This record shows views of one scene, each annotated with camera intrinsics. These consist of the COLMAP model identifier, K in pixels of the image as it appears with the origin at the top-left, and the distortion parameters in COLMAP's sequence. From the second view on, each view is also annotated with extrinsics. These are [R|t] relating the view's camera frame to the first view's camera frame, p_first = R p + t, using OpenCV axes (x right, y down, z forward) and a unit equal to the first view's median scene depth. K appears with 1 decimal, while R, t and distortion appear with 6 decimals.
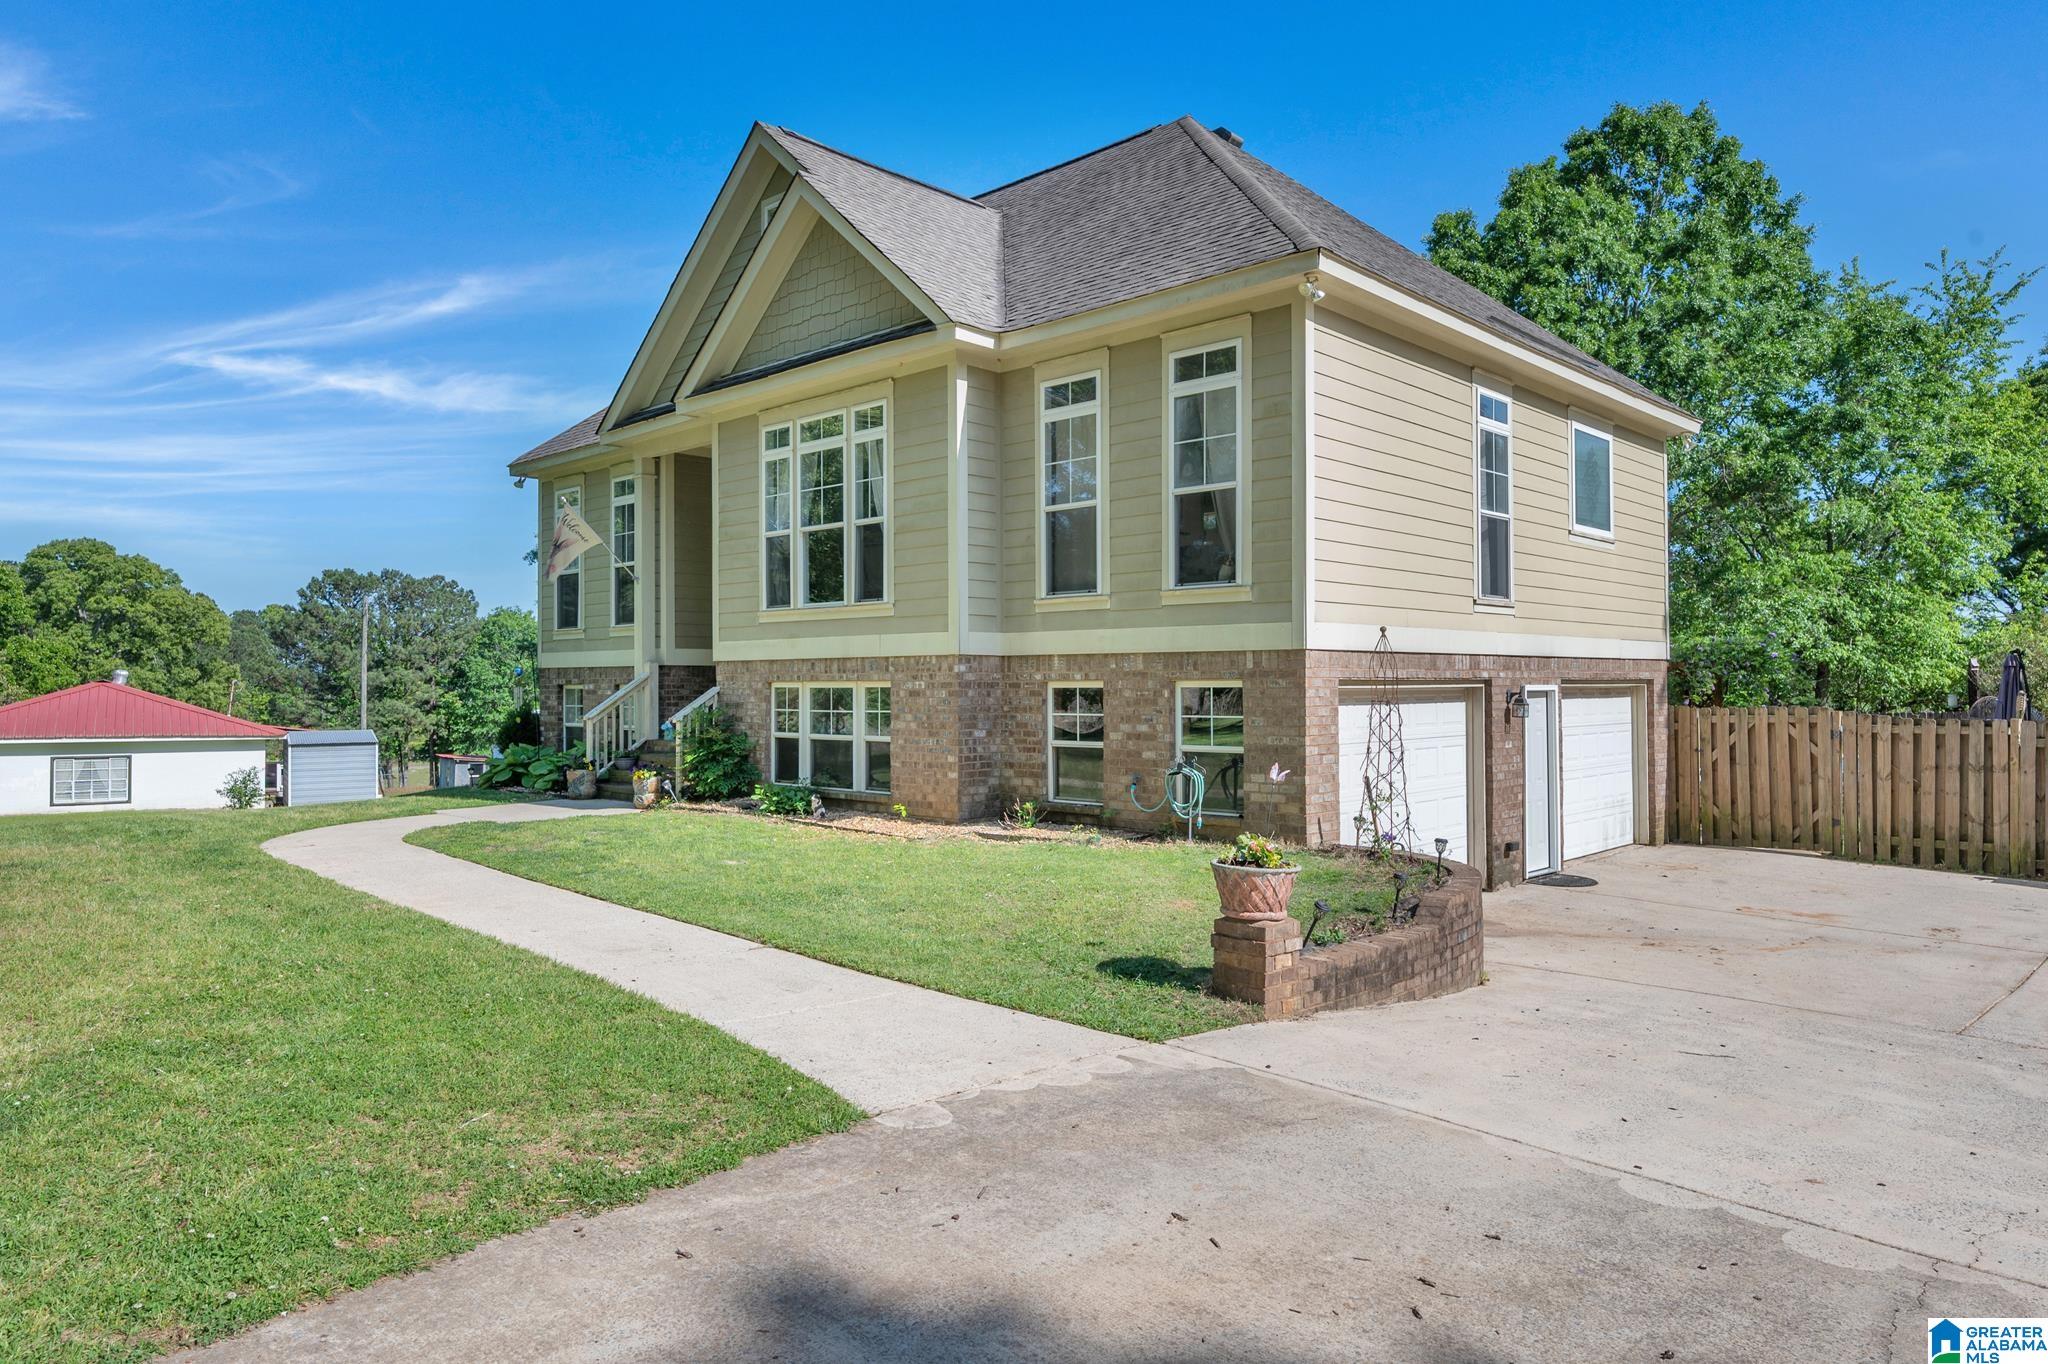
lens RADIAL K [[1276.3, 0, 1023.2], [0, 1276.3, 672.0], [0, 0, 1]] dist [-0.007454, -0.000447]
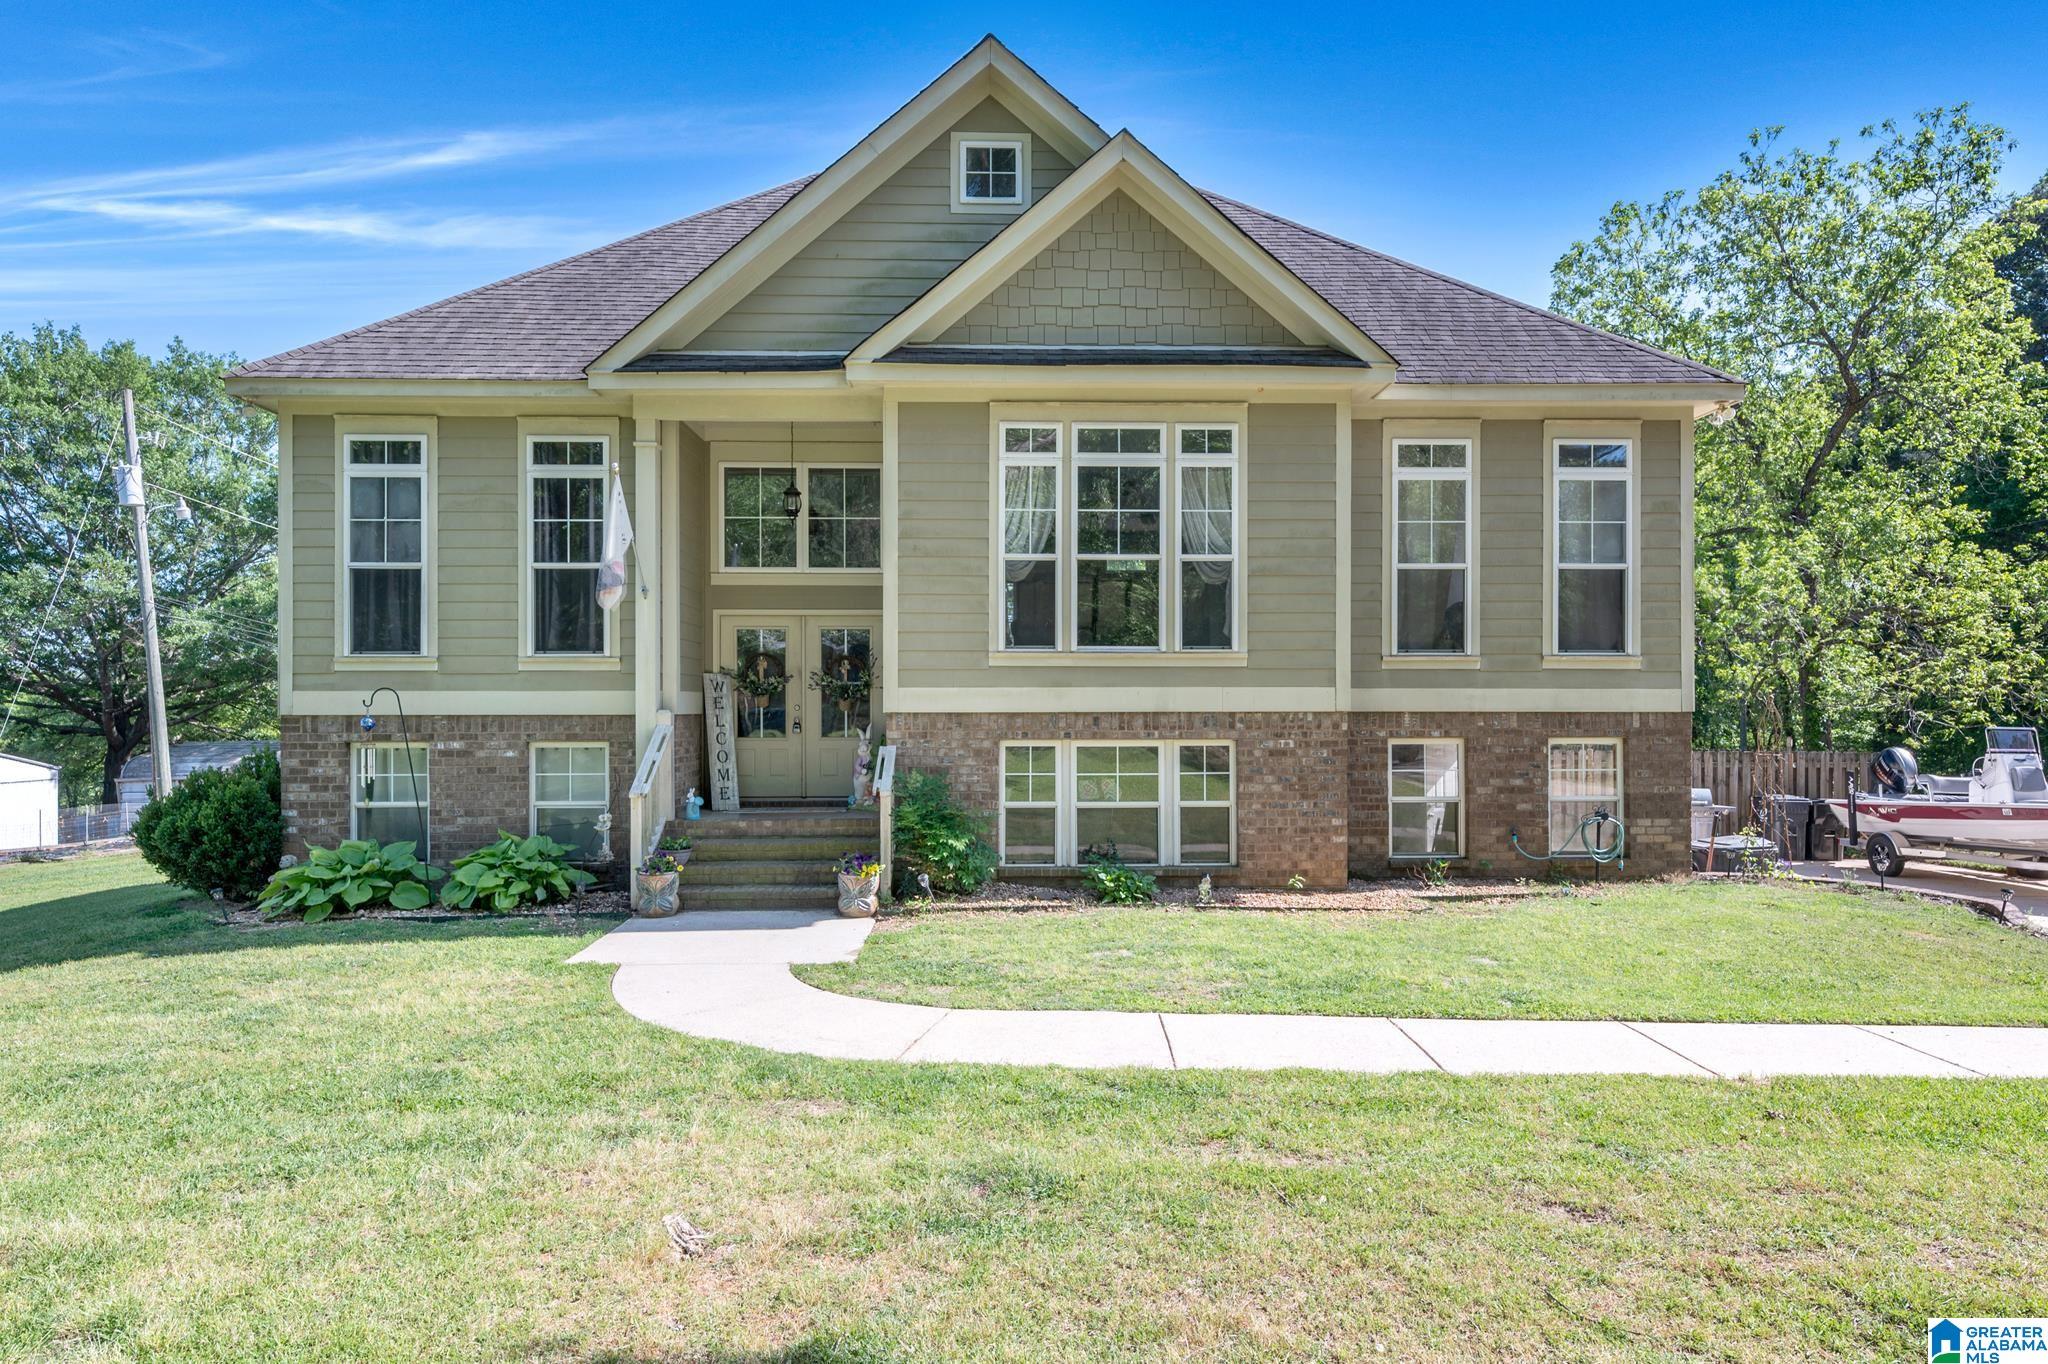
lens RADIAL K [[1160.4, 0, 1023.2], [0, 1160.4, 701.4], [0, 0, 1]] dist [0.009227, 0.000354]
pose [[0.713691, 0.008664, 0.700407, -0.813353], [-0.006499, 0.999962, -0.005747, -0.014279], [-0.700431, -0.000450, 0.713720, 0.542960]]
